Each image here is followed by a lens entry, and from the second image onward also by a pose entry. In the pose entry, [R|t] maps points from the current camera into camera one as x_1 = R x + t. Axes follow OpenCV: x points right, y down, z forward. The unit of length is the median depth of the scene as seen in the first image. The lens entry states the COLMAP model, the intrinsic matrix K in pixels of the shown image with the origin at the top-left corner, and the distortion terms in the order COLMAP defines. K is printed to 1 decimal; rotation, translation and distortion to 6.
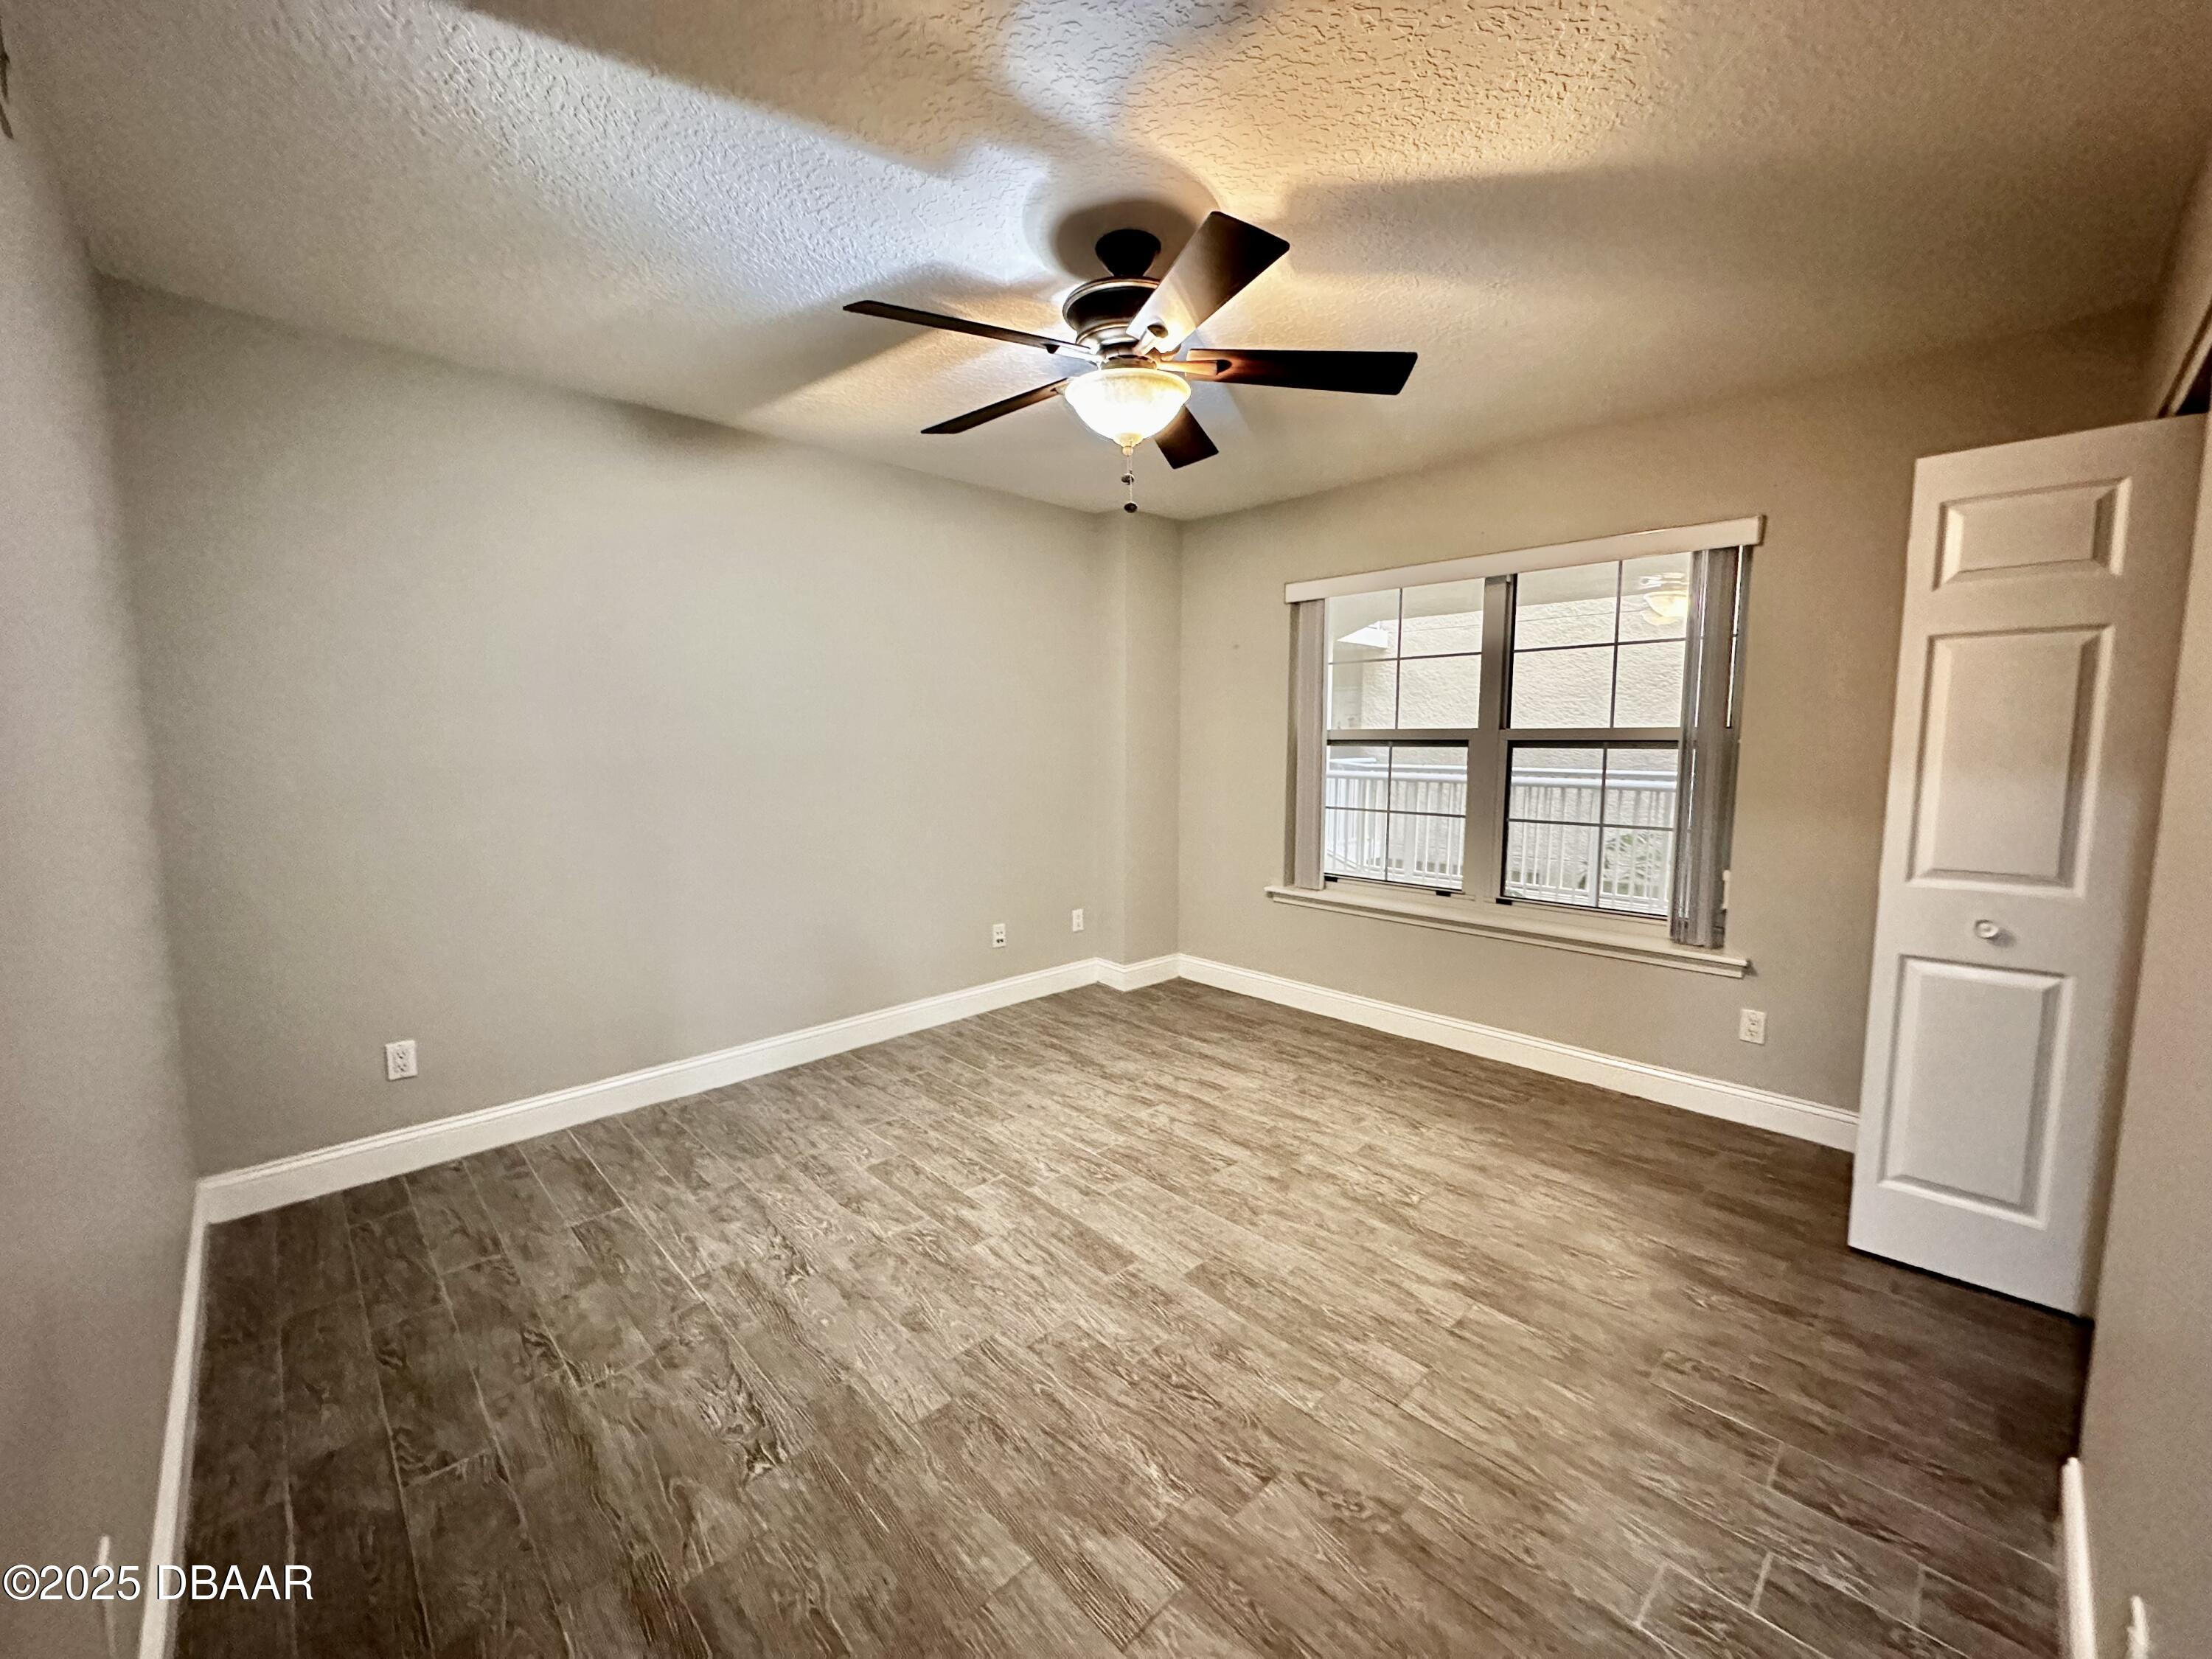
lens RADIAL K [[880.8, 0, 1108.1], [0, 880.8, 829.1], [0, 0, 1]] dist [-0.003495, 0.000099]
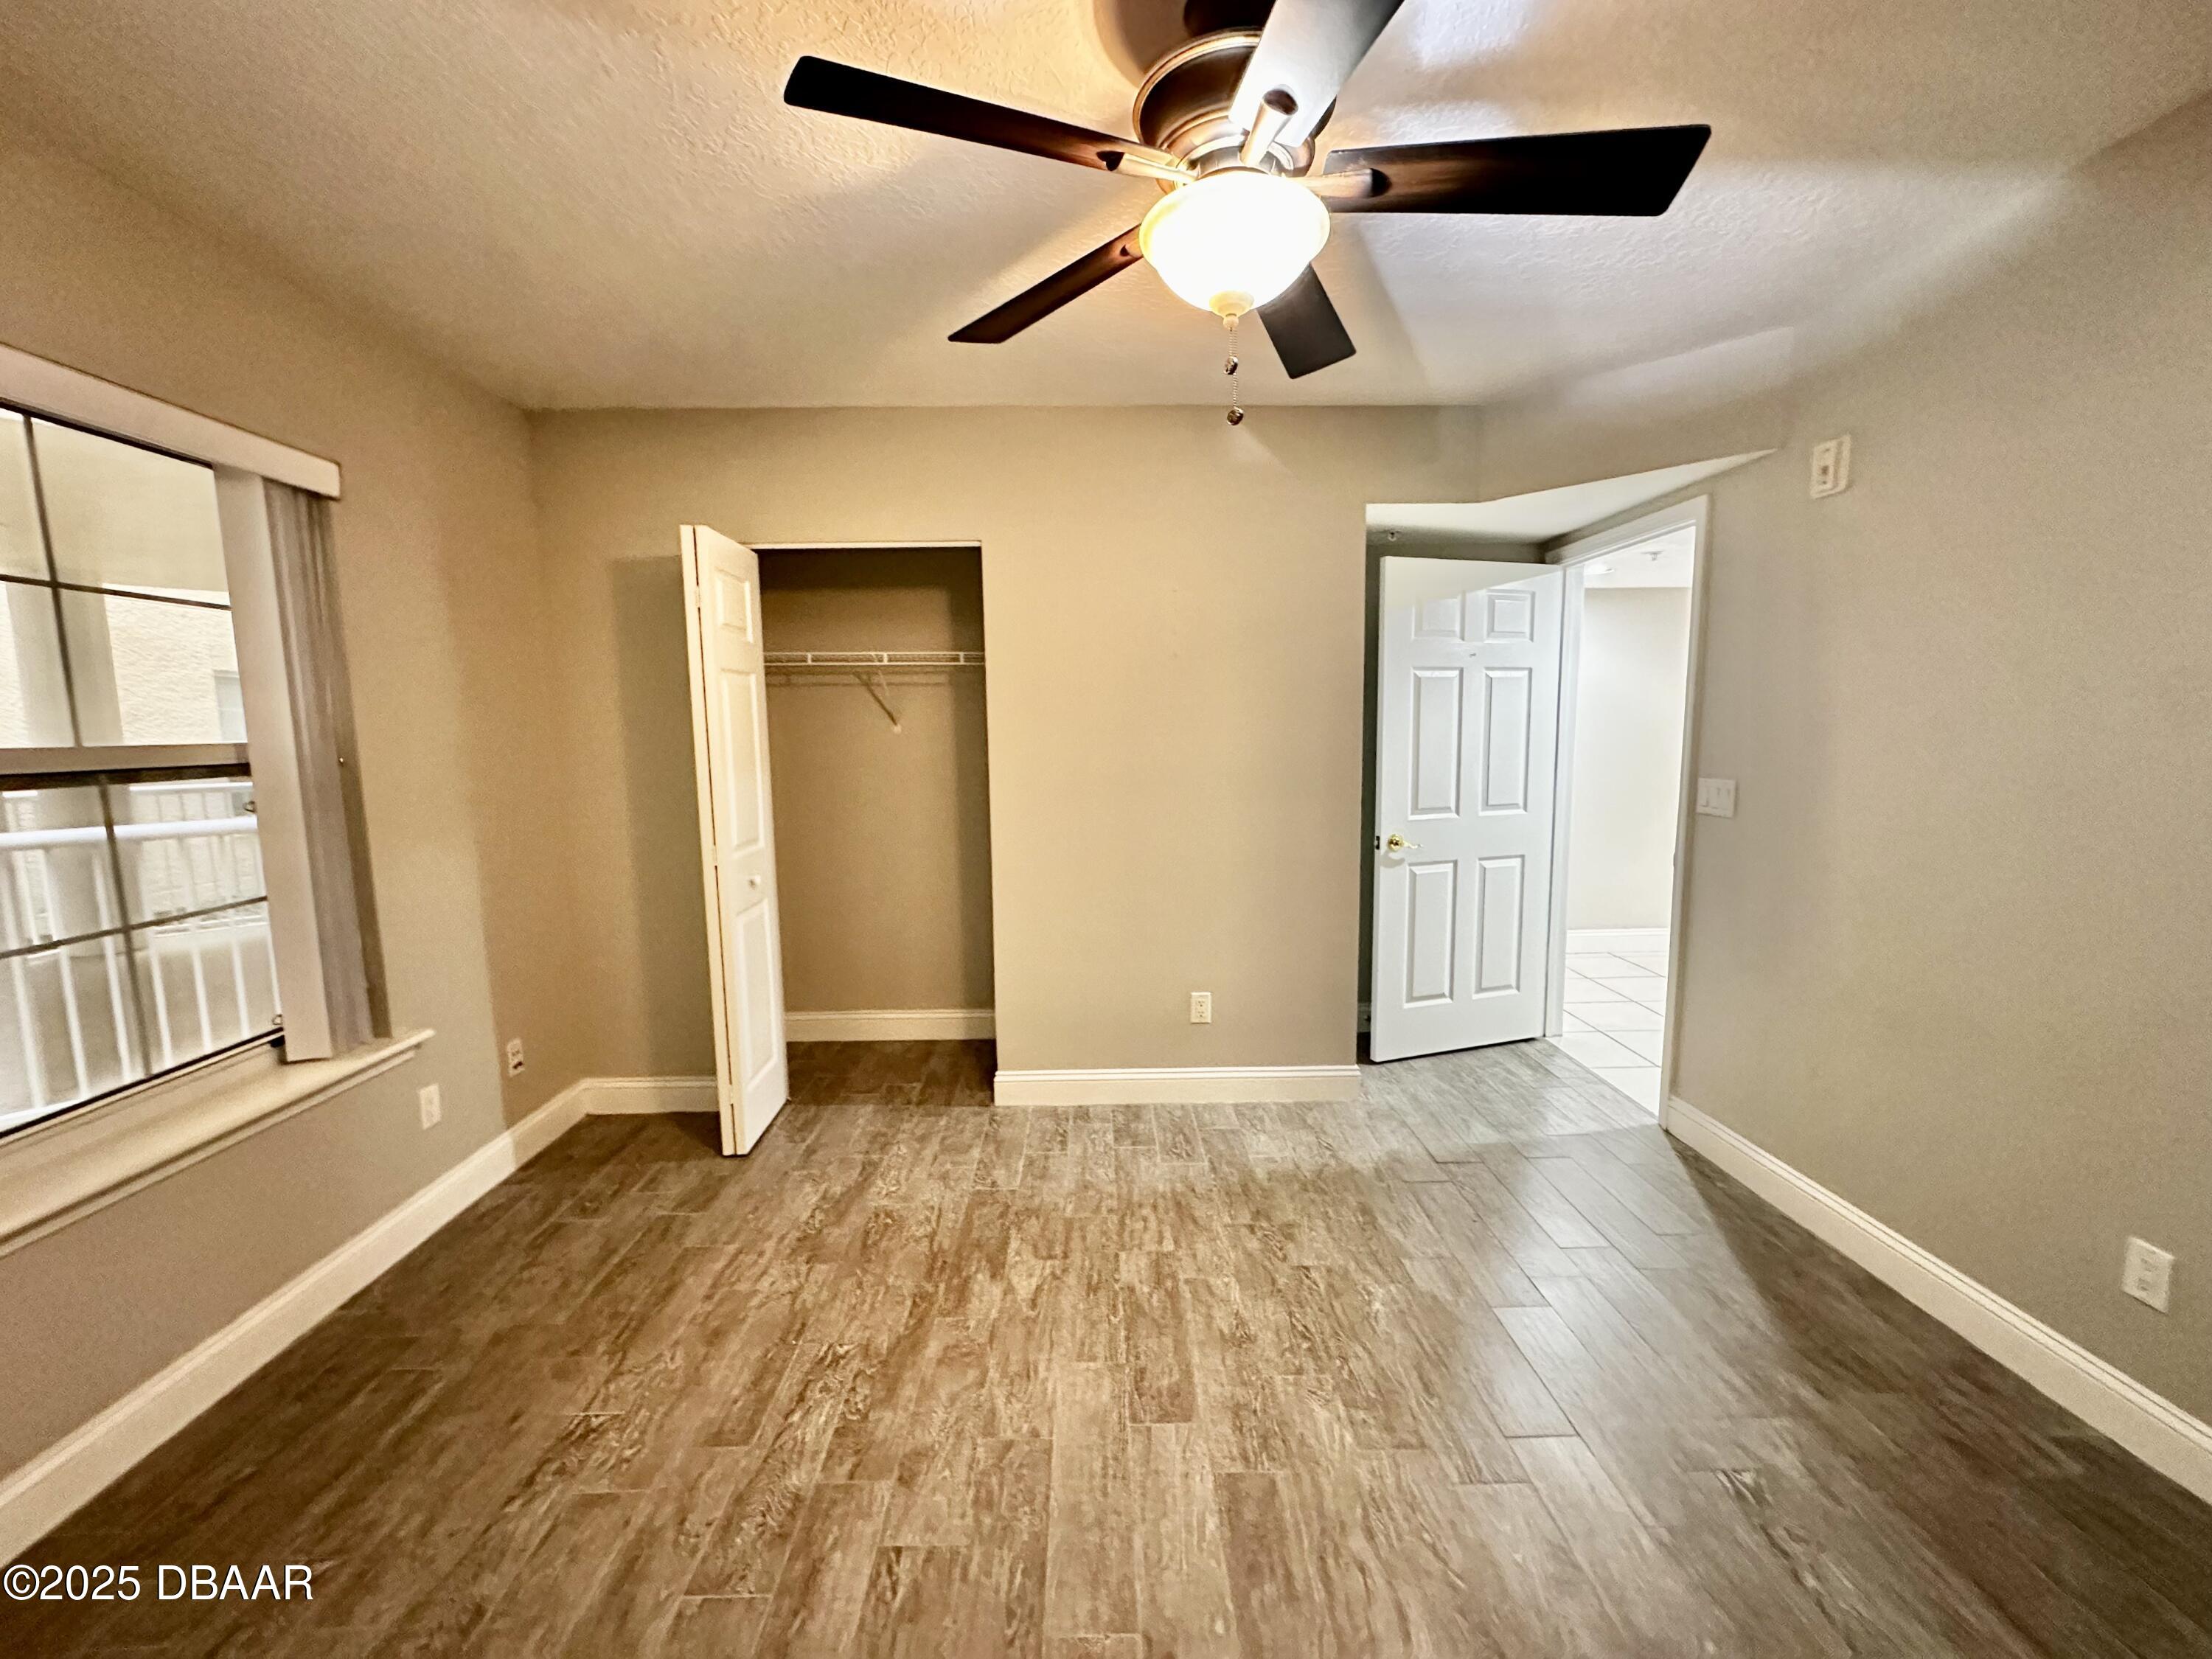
lens RADIAL K [[880.8, 0, 1108.1], [0, 880.8, 829.1], [0, 0, 1]] dist [-0.003495, 0.000099]
pose [[-0.730999, -0.068111, 0.678971, -0.365177], [0.085837, 0.977924, 0.190515, -0.179348], [-0.676959, 0.197547, -0.709015, 1.519051]]
